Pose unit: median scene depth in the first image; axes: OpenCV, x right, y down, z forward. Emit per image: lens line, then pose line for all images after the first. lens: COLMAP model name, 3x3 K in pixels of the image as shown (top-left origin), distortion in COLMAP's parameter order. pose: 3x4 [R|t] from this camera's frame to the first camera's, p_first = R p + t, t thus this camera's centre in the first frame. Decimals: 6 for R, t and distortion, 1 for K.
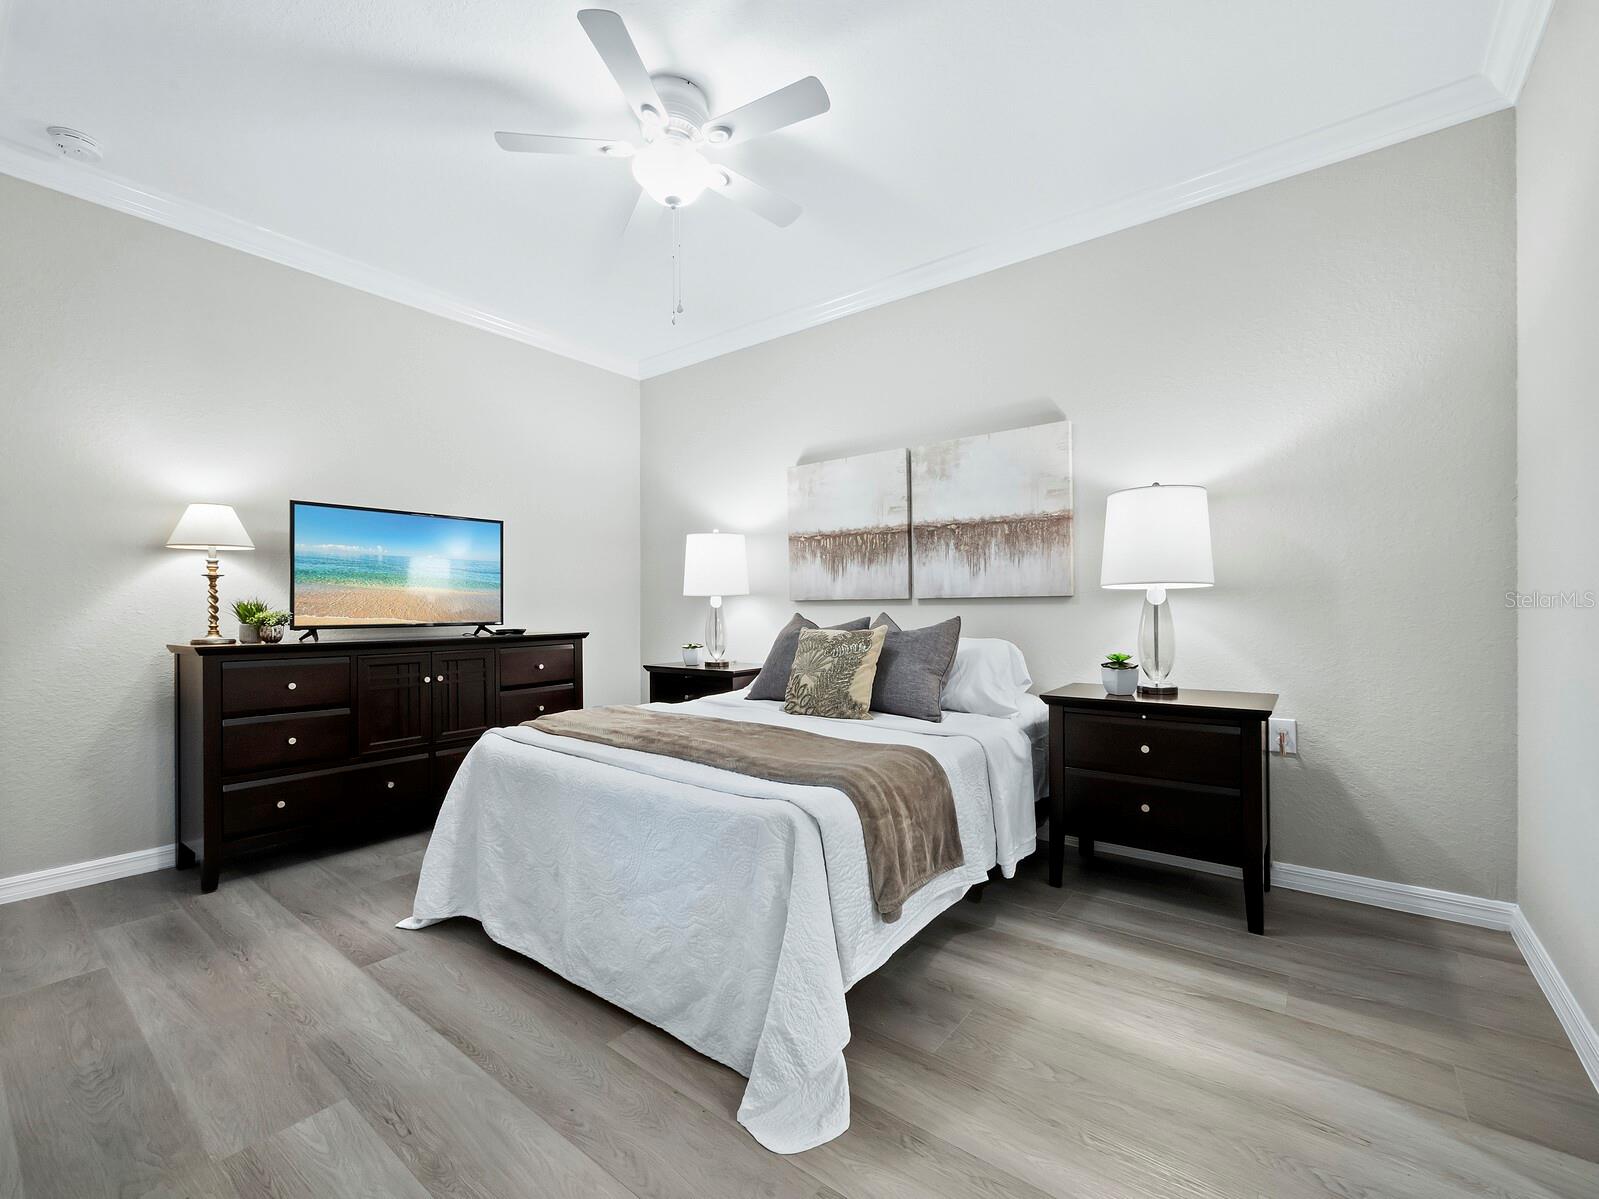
lens RADIAL K [[684.3, 0, 766.6], [0, 684.3, 600.9], [0, 0, 1]] dist [-0.000378, 0.000722]
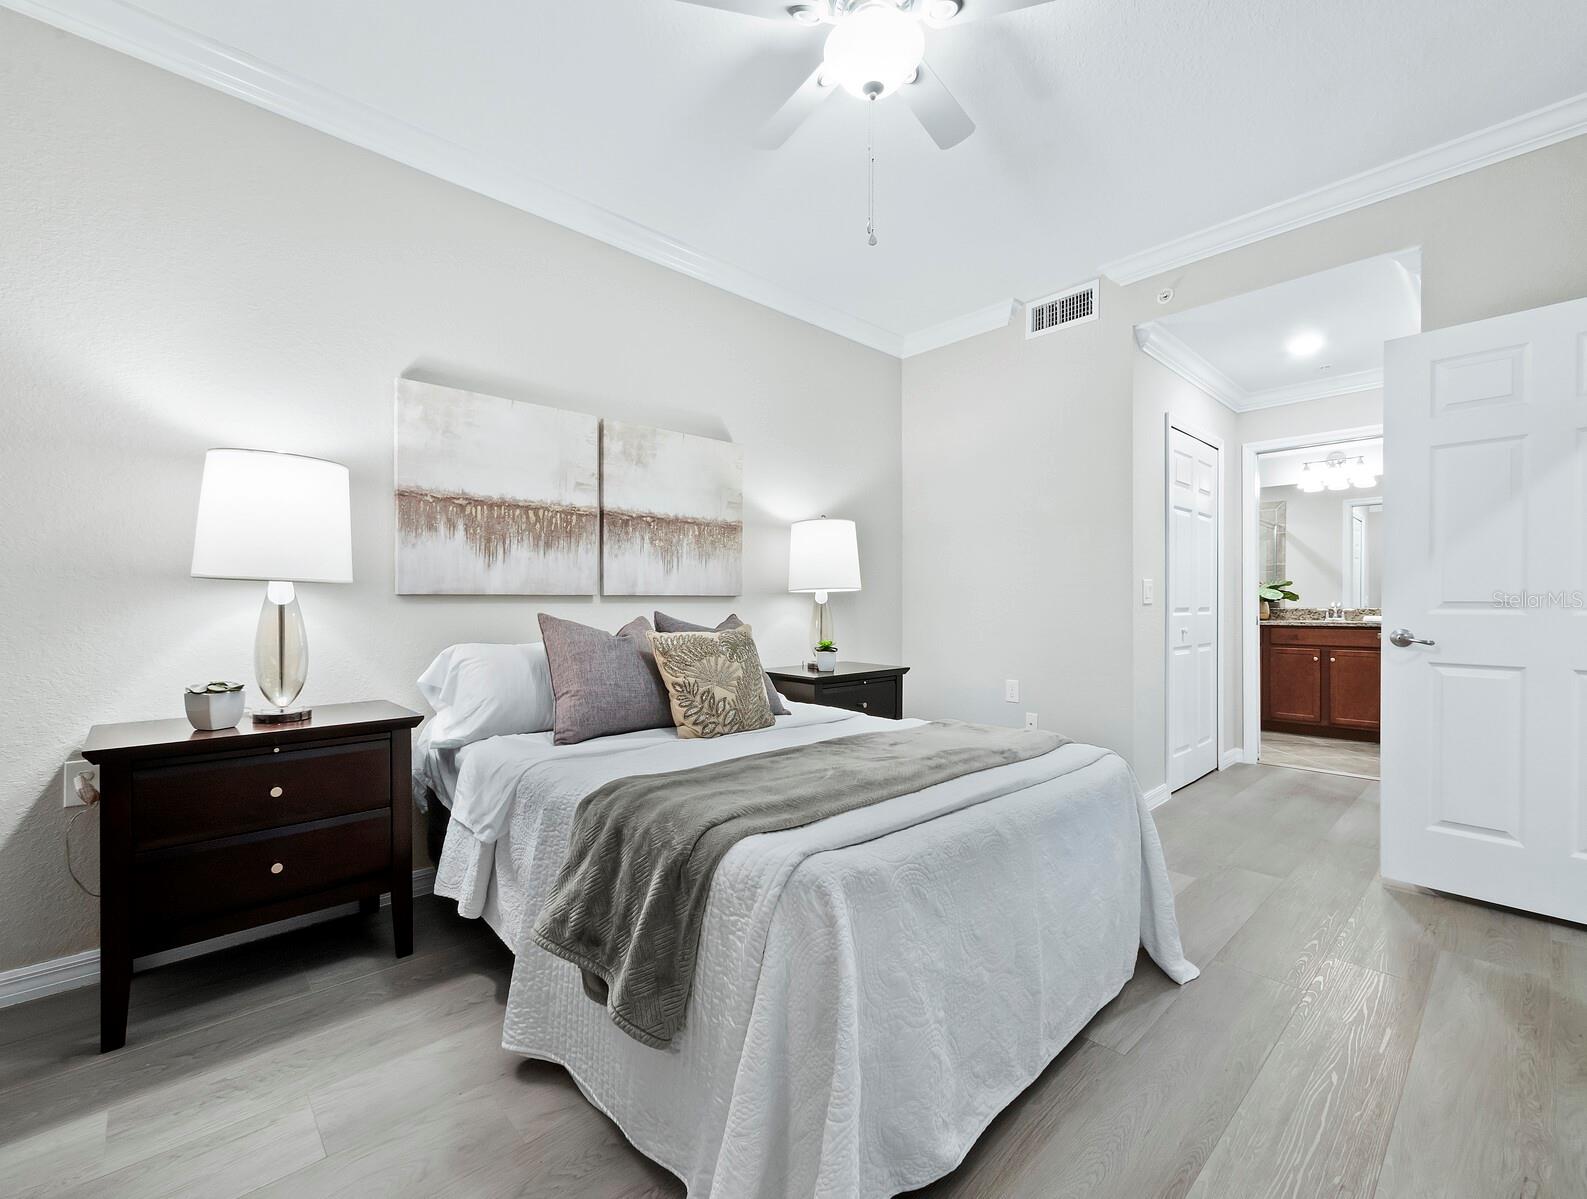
lens RADIAL K [[686.4, 0, 798.1], [0, 686.4, 607.1], [0, 0, 1]] dist [-0.000628, 0.000150]
pose [[0.139229, -0.002335, 0.990257, -0.628344], [-0.010950, 0.999932, 0.003897, 0.006036], [-0.990200, -0.011386, 0.139194, 0.660915]]
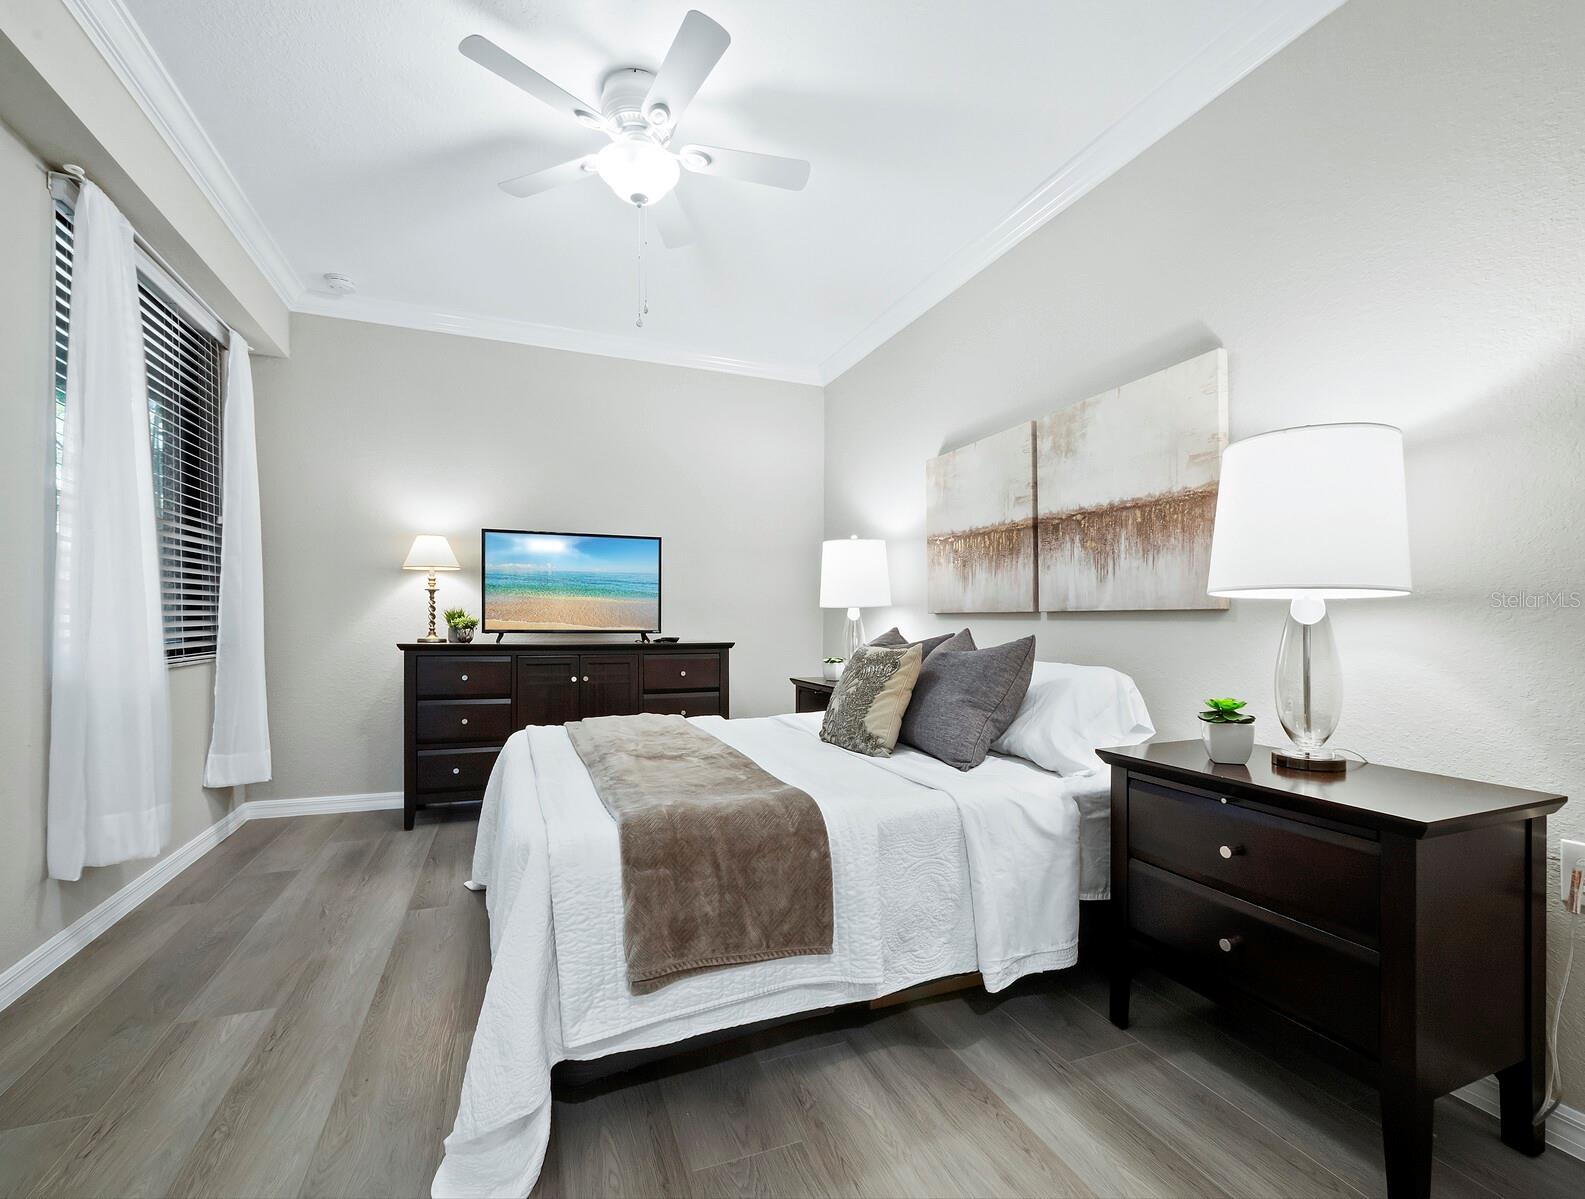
lens RADIAL K [[685.5, 0, 775.6], [0, 685.5, 618.2], [0, 0, 1]] dist [-0.000628, 0.000150]
pose [[0.864865, 0.012780, -0.501841, 0.362443], [-0.008766, 0.999908, 0.010357, -0.001517], [0.501927, -0.004558, 0.864898, 0.174585]]
